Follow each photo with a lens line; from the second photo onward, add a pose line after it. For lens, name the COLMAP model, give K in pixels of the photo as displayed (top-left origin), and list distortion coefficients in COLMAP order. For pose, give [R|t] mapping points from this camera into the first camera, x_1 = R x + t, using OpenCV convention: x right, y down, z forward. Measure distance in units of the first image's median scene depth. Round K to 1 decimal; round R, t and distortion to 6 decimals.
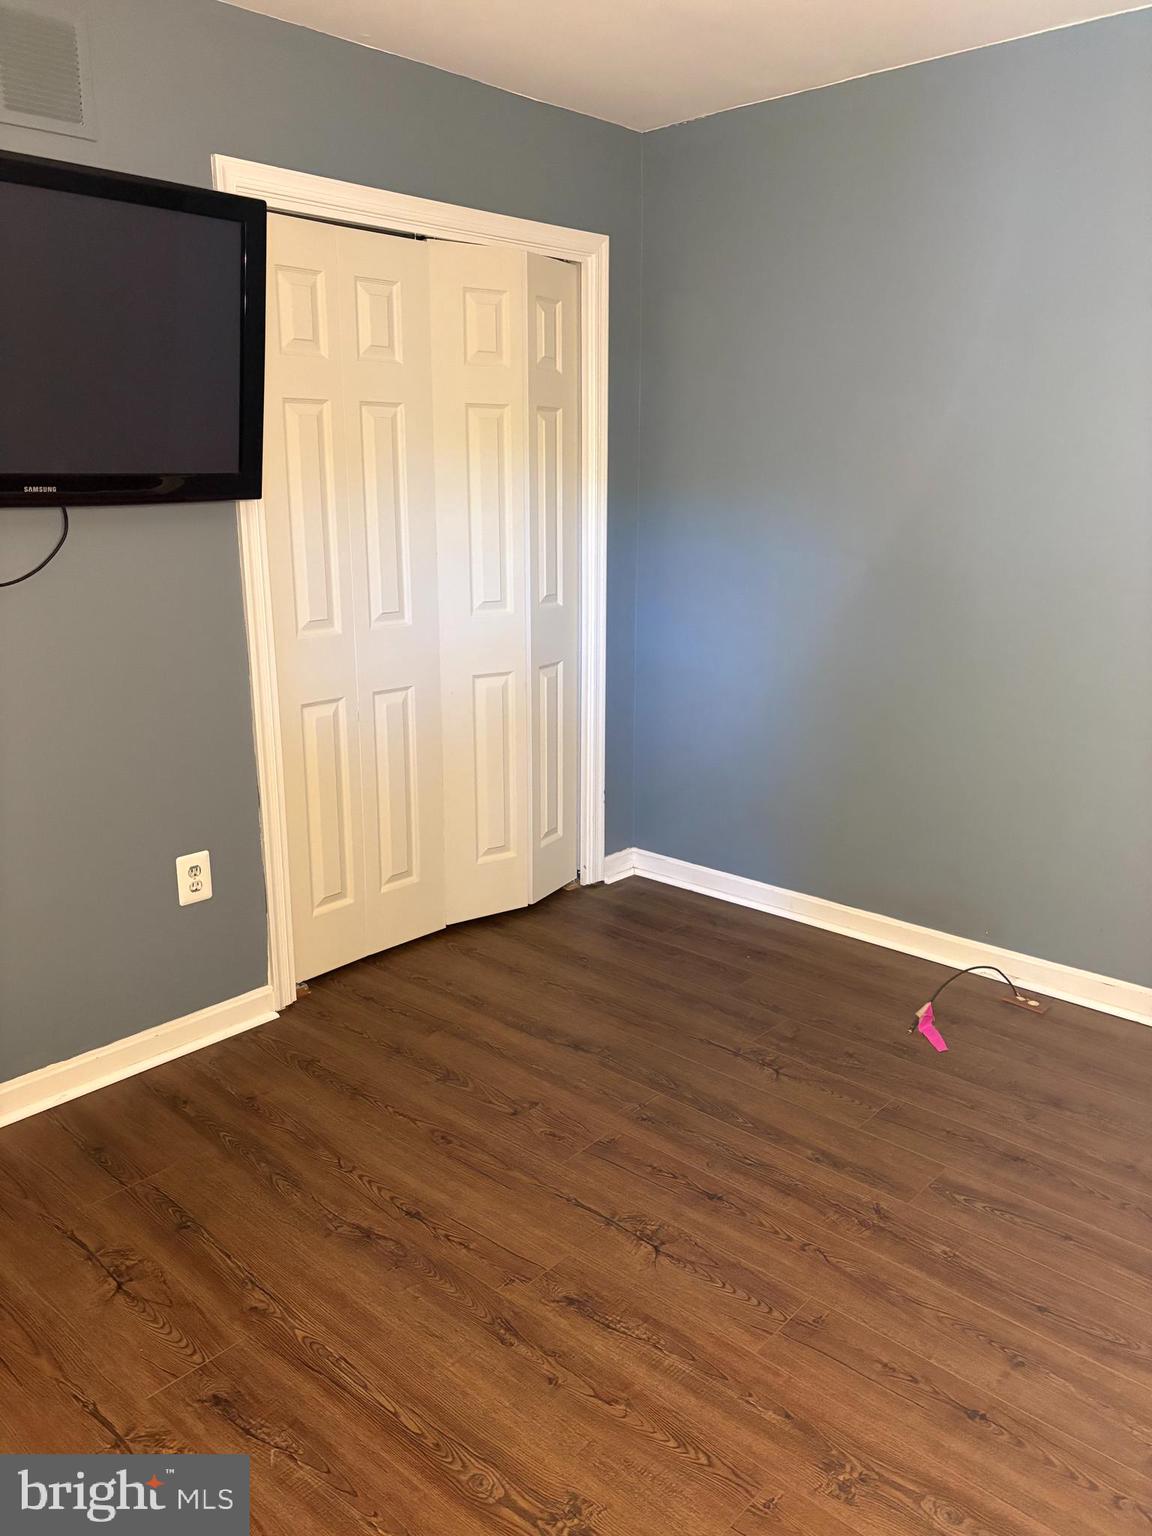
lens RADIAL K [[1165.8, 0, 571.8], [0, 1165.8, 762.1], [0, 0, 1]] dist [0.046475, -0.041780]
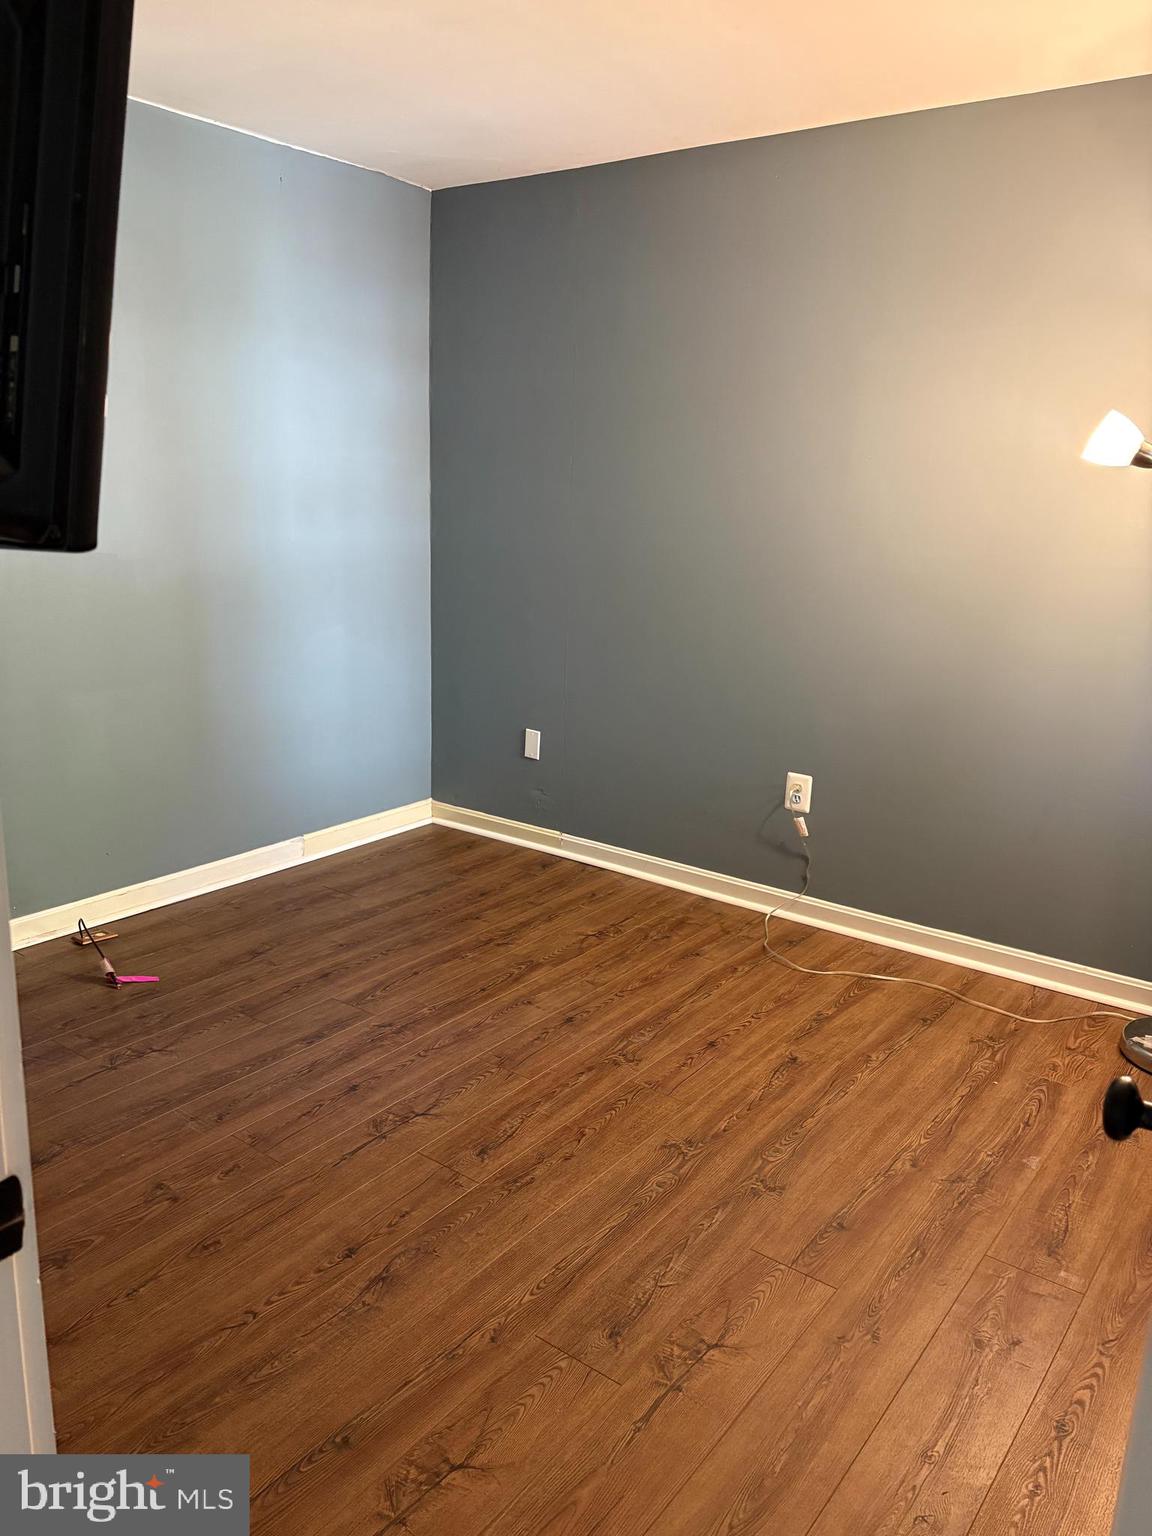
lens RADIAL K [[1165.8, 0, 572.2], [0, 1165.8, 770.1], [0, 0, 1]] dist [0.046475, -0.041780]
pose [[-0.103429, -0.234384, 0.966626, -1.002569], [0.214275, 0.943768, 0.251769, -0.187746], [-0.971282, 0.233164, -0.047391, 0.796331]]
